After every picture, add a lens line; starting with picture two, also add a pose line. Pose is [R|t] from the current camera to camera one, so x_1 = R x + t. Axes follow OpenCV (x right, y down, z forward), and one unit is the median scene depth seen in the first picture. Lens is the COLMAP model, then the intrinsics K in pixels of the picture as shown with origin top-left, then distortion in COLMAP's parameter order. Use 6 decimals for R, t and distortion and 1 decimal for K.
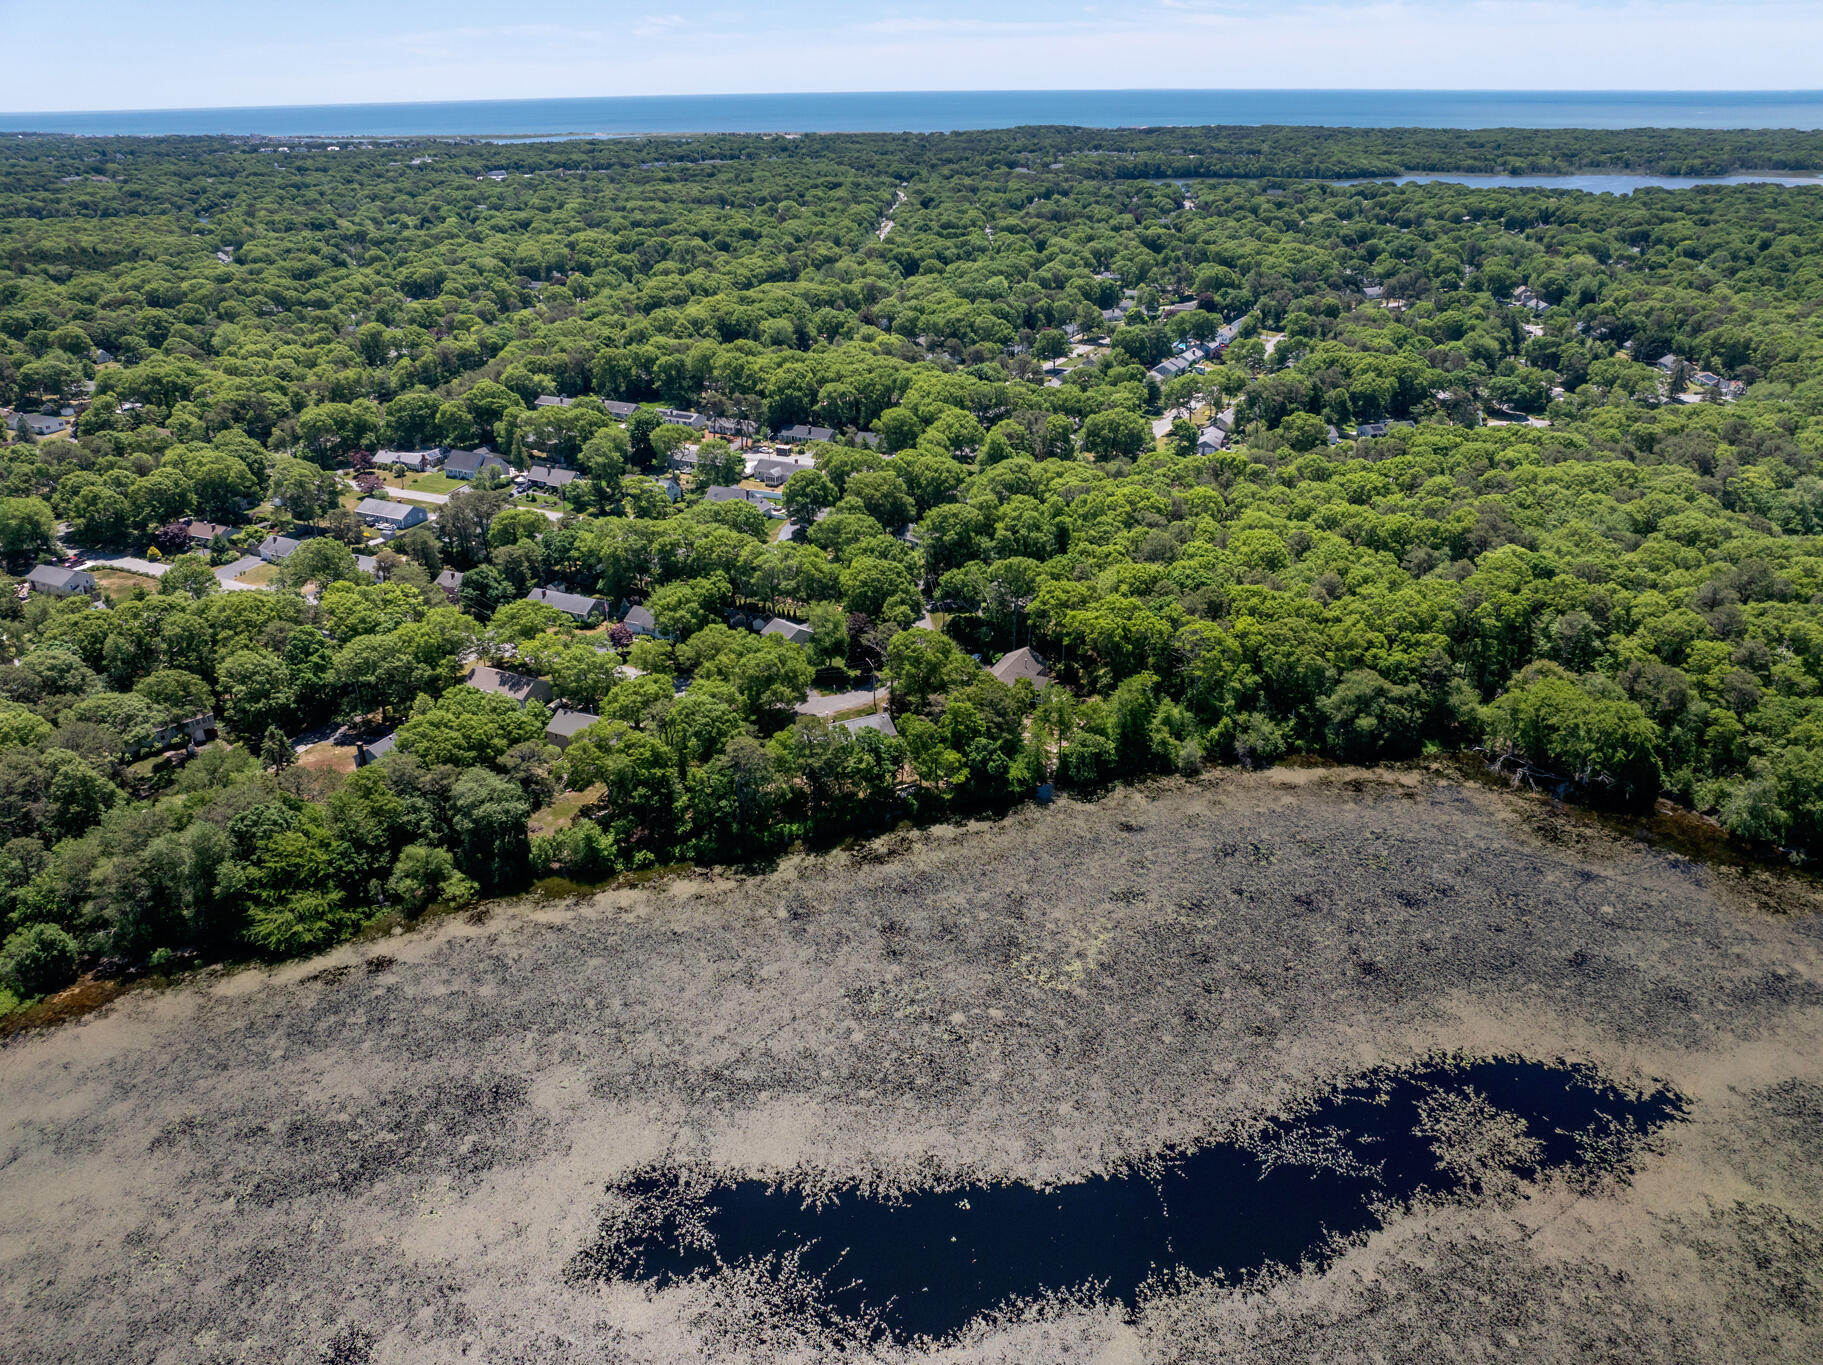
lens RADIAL K [[1286.6, 0, 917.7], [0, 1286.6, 677.2], [0, 0, 1]] dist [-0.053671, 0.021614]
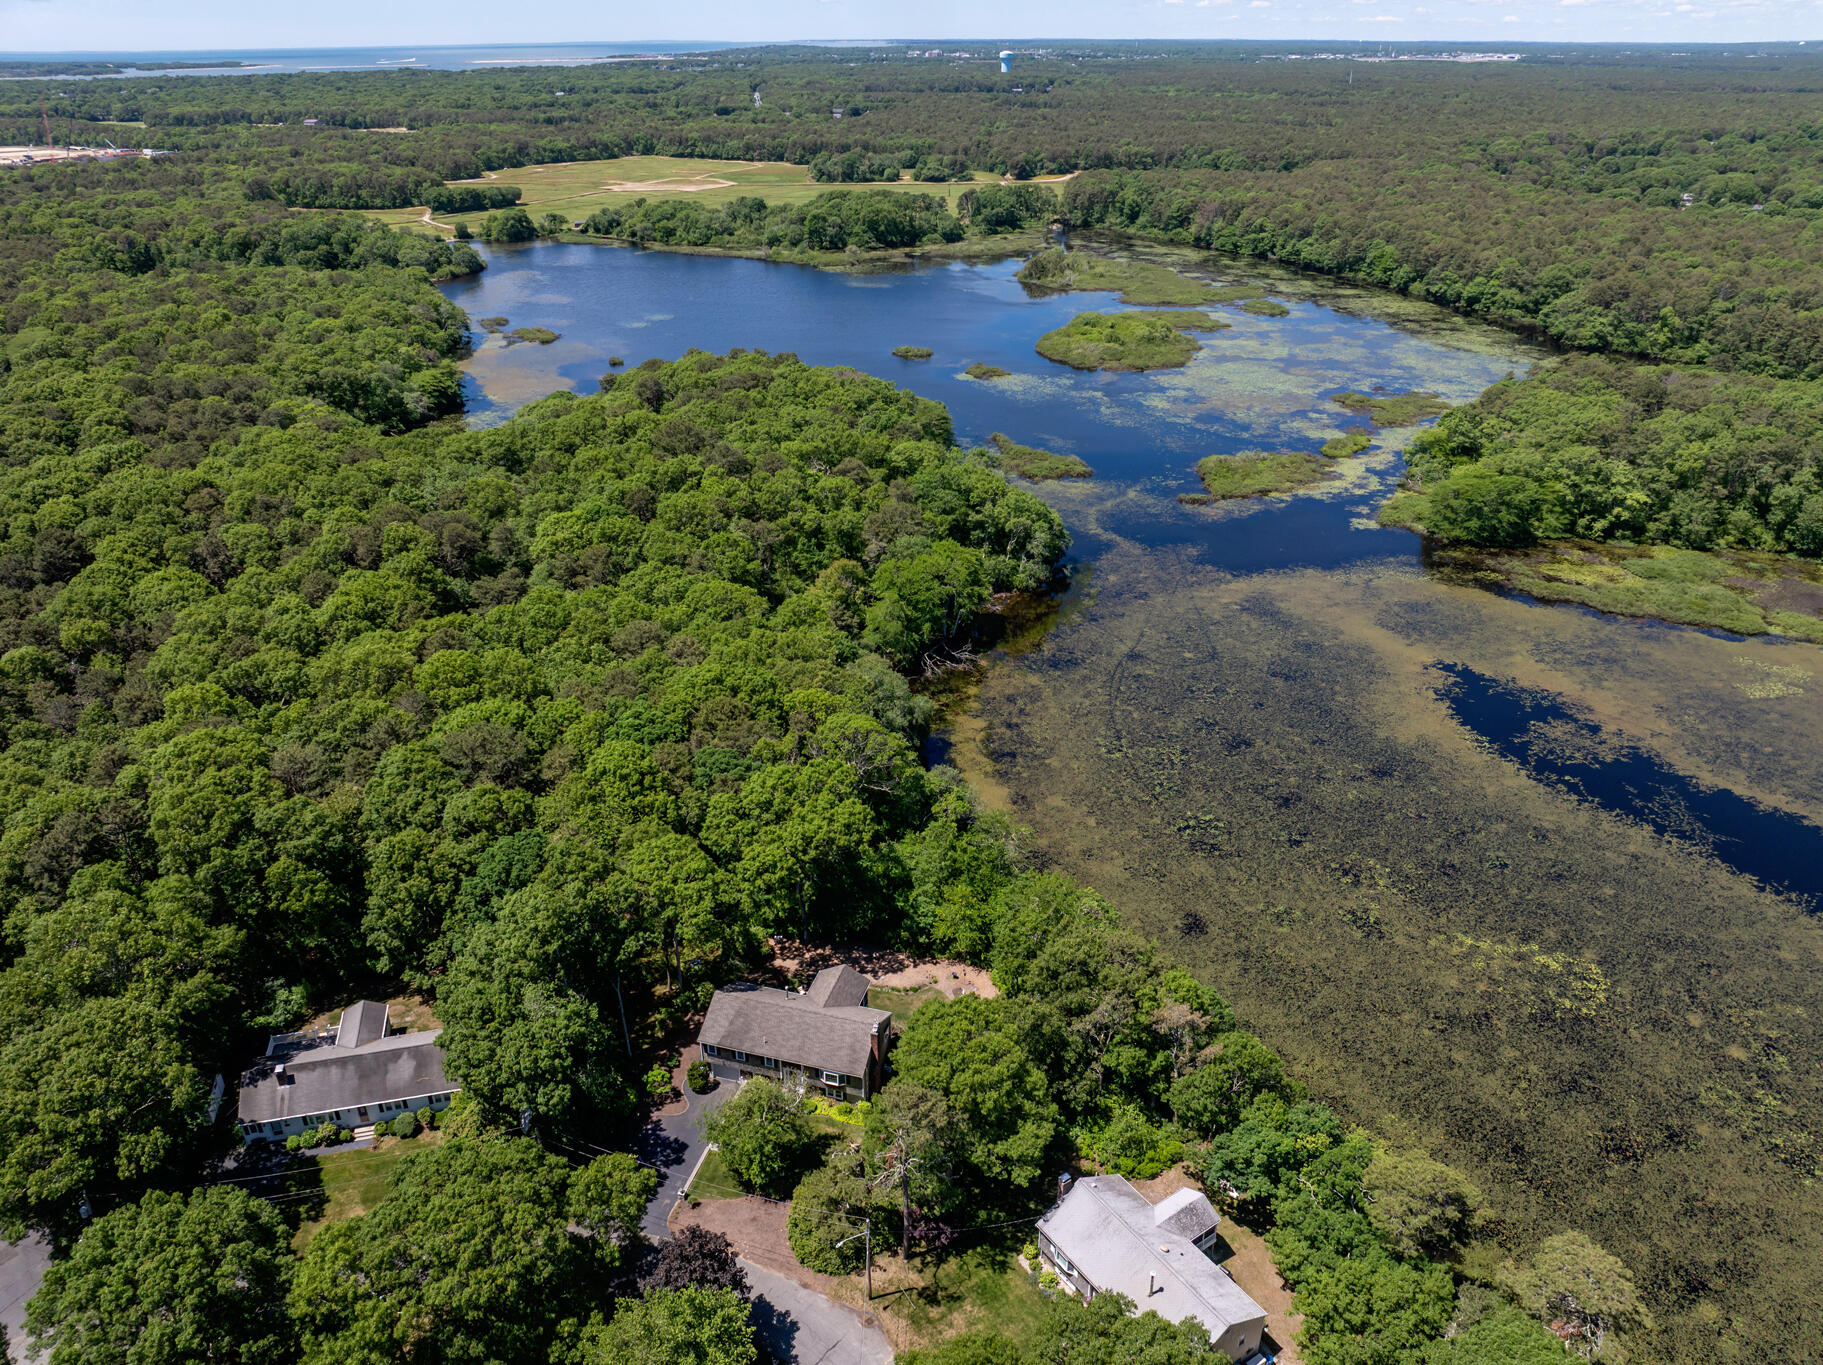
lens RADIAL K [[1286.6, 0, 916.9], [0, 1286.6, 680.4], [0, 0, 1]] dist [-0.053671, 0.021614]
pose [[-0.170361, -0.436463, 0.883446, -0.452942], [0.419931, 0.778906, 0.465794, -0.464139], [-0.891423, 0.450340, 0.050589, 1.298544]]
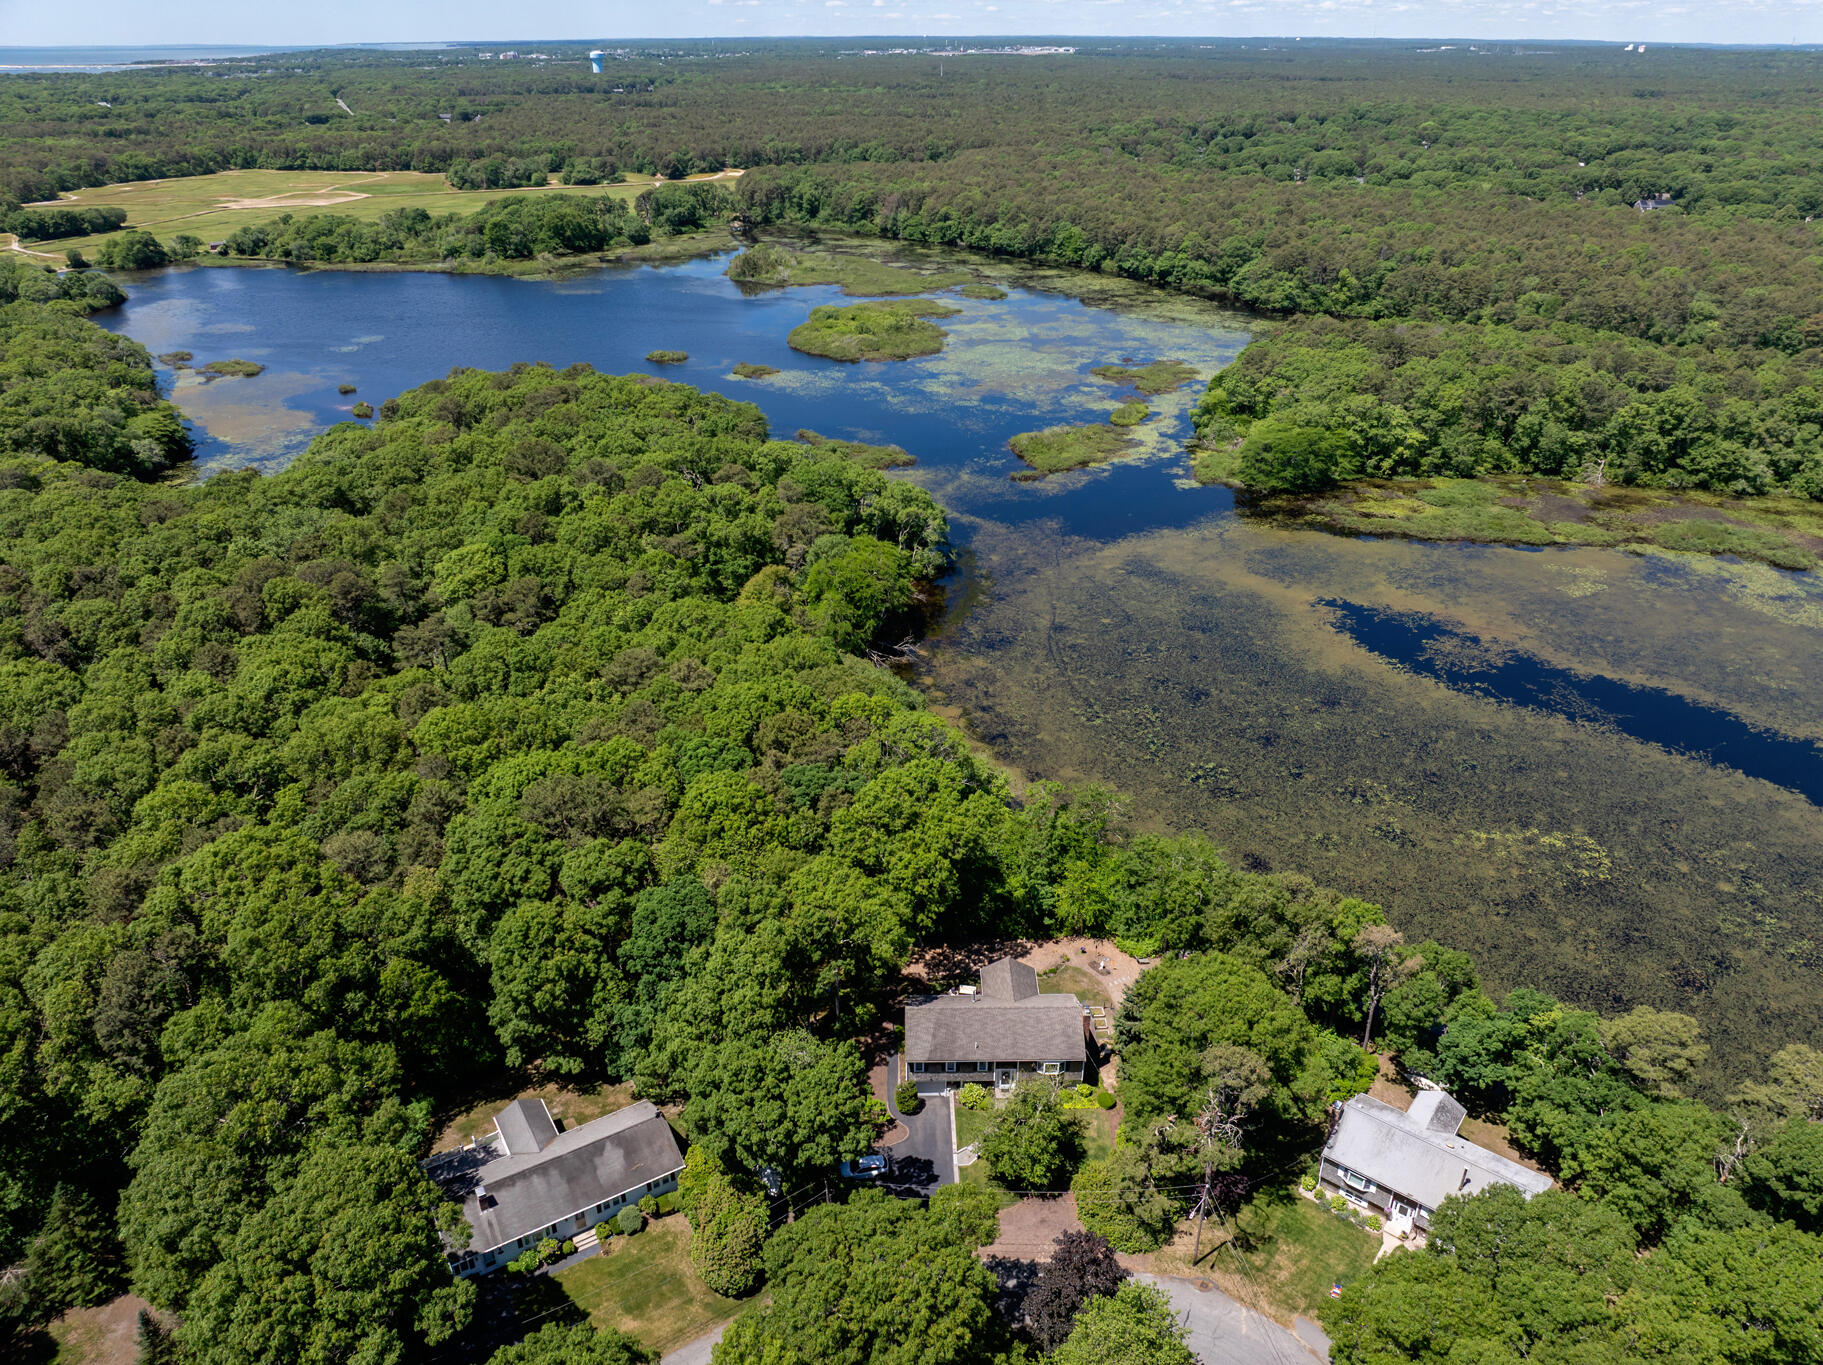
lens RADIAL K [[1286.6, 0, 916.4], [0, 1286.6, 683.9], [0, 0, 1]] dist [-0.053671, 0.021614]
pose [[-0.455520, -0.396370, 0.797115, -0.361144], [0.380403, 0.722876, 0.576840, -0.568051], [-0.804857, 0.565987, -0.178504, 1.536743]]
